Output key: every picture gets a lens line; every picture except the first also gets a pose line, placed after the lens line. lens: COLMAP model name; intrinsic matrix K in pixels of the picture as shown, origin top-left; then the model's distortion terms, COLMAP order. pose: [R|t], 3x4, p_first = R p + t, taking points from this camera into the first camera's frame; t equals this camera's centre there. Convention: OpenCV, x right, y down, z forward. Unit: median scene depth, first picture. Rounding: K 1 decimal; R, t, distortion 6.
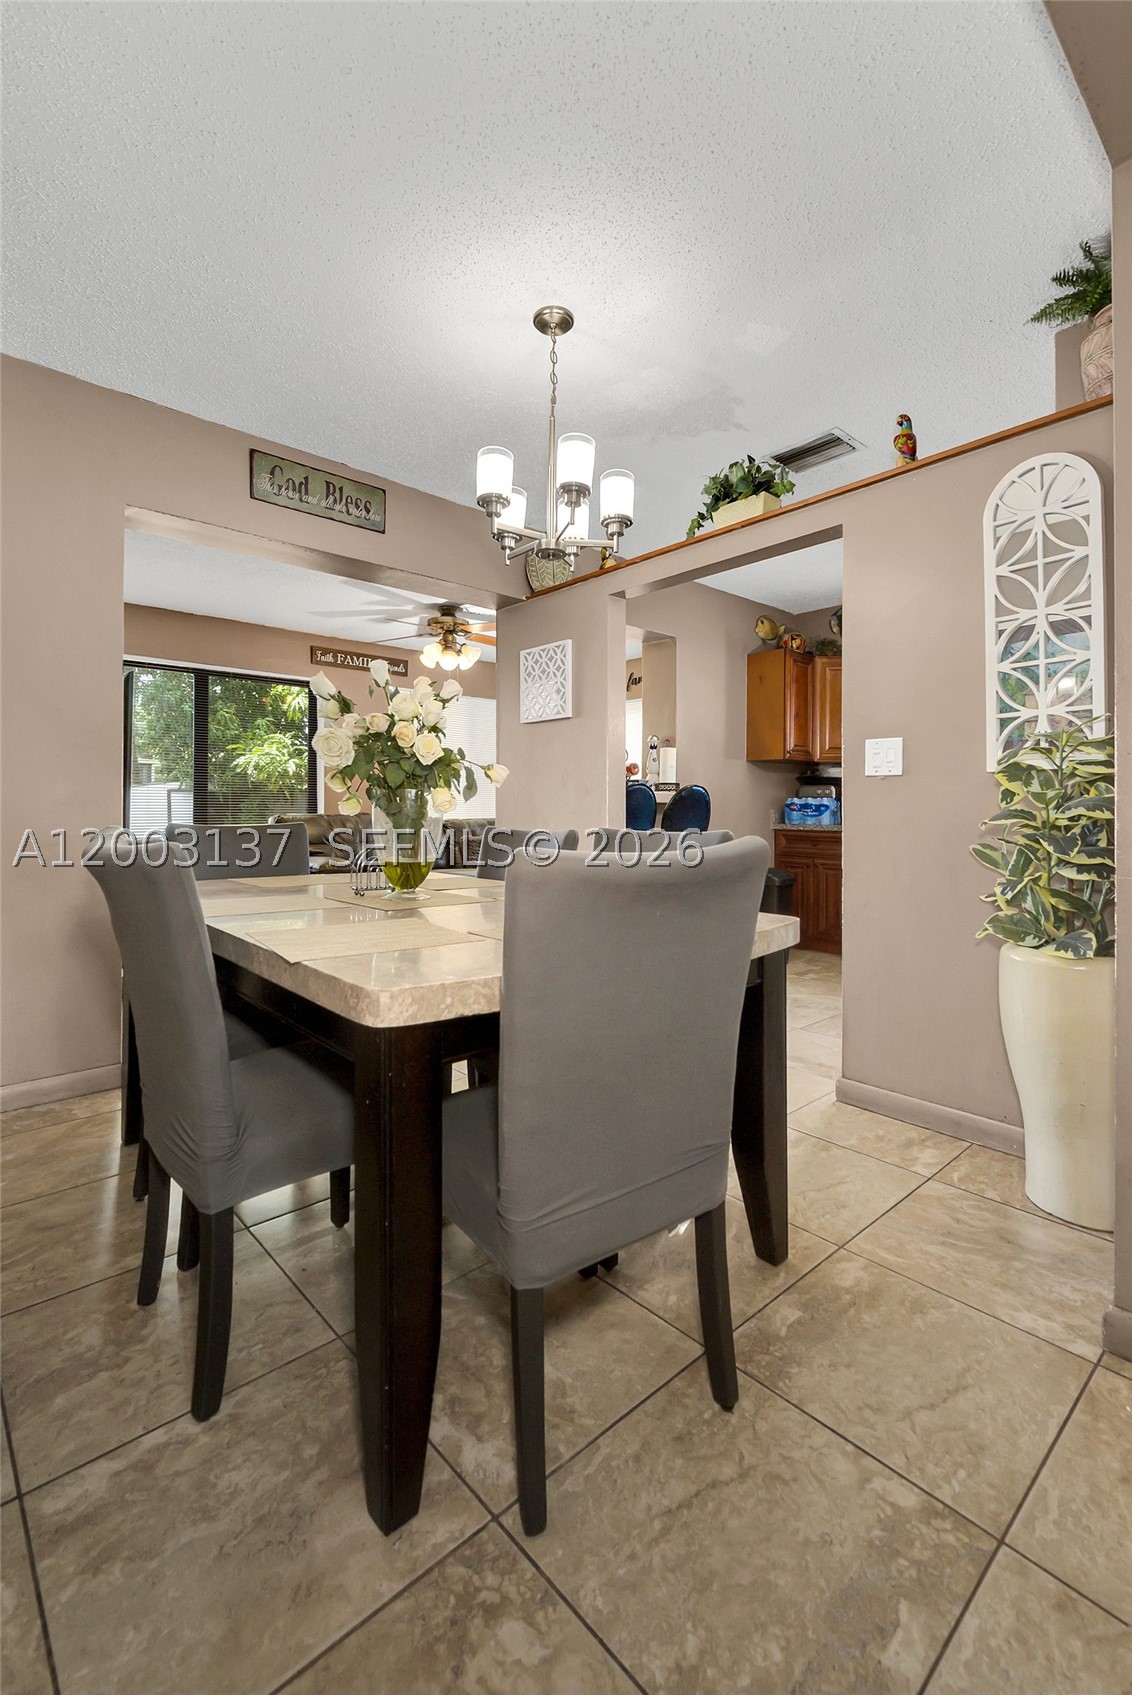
lens RADIAL K [[744.3, 0, 558.9], [0, 744.3, 812.3], [0, 0, 1]] dist [-0.001570, 0.001150]
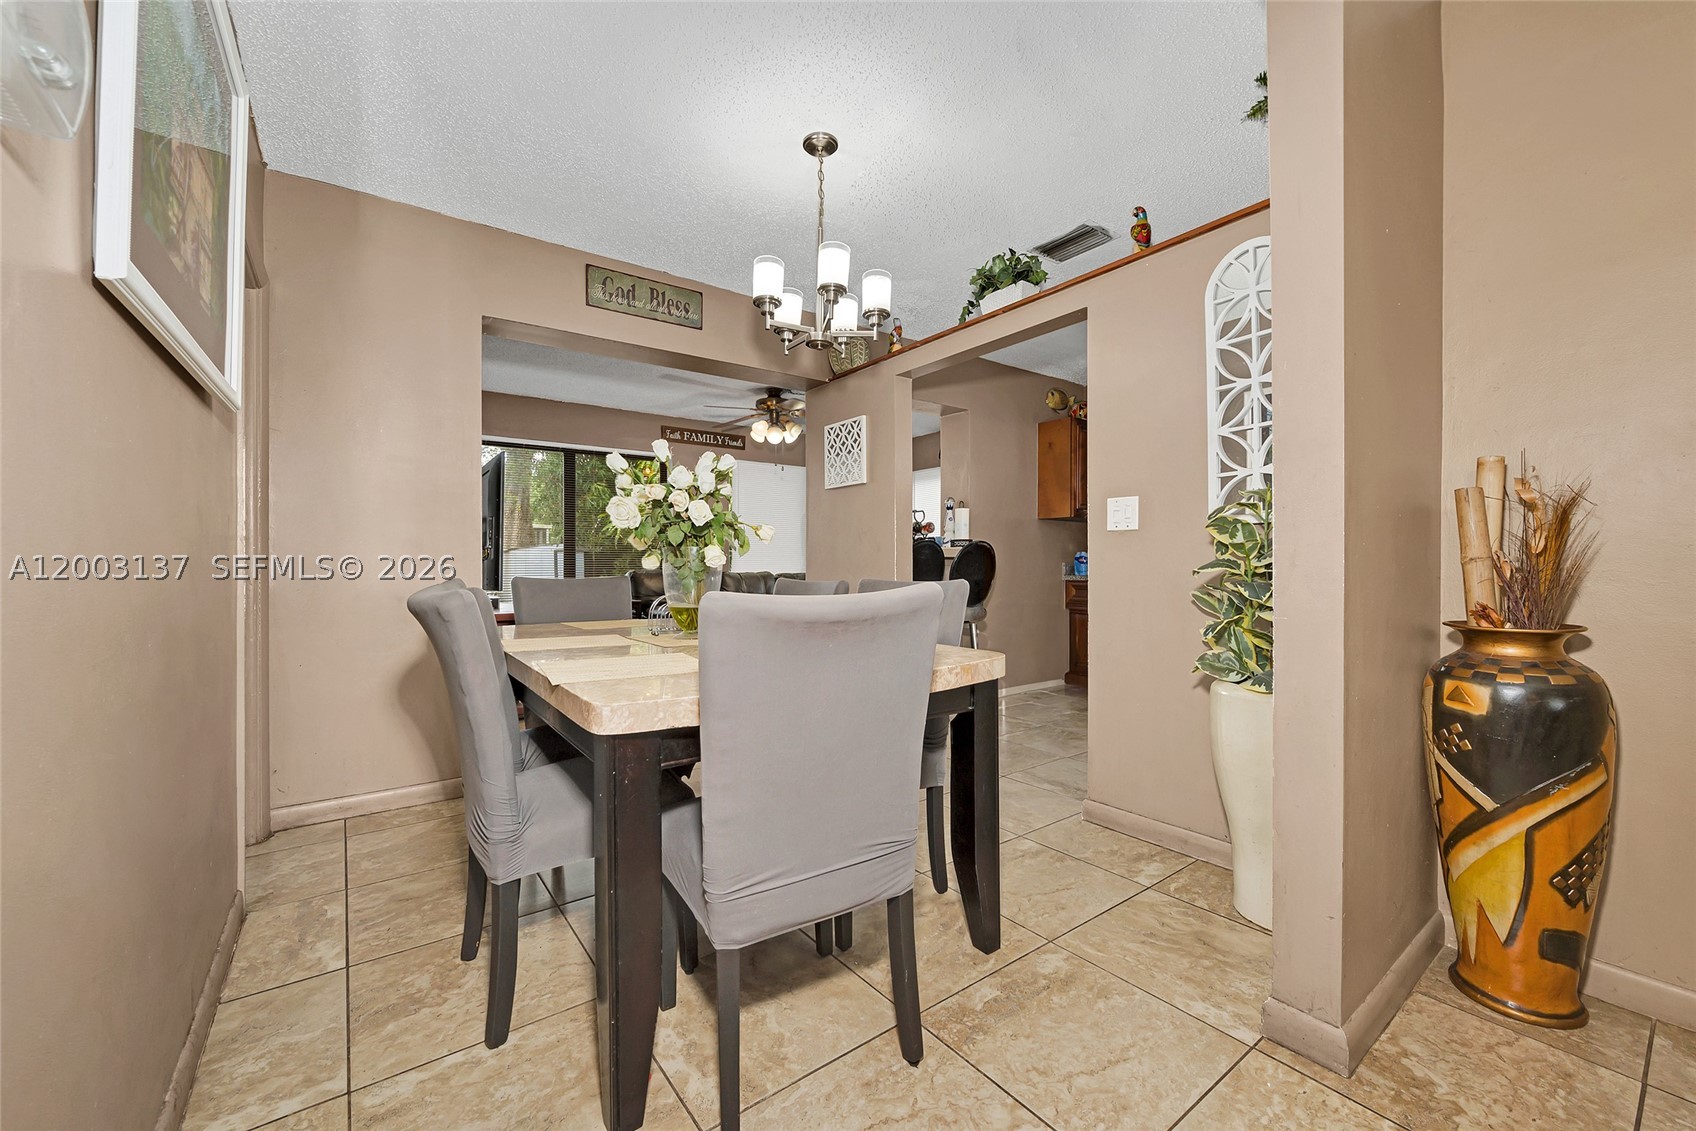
lens RADIAL K [[664.6, 0, 845.9], [0, 664.6, 568.9], [0, 0, 1]] dist [0.000395, -0.000347]
pose [[0.995944, -0.007531, -0.089664, 0.145805], [0.007715, 0.999969, 0.001703, 0.004780], [0.089648, -0.002387, 0.995971, -0.044331]]
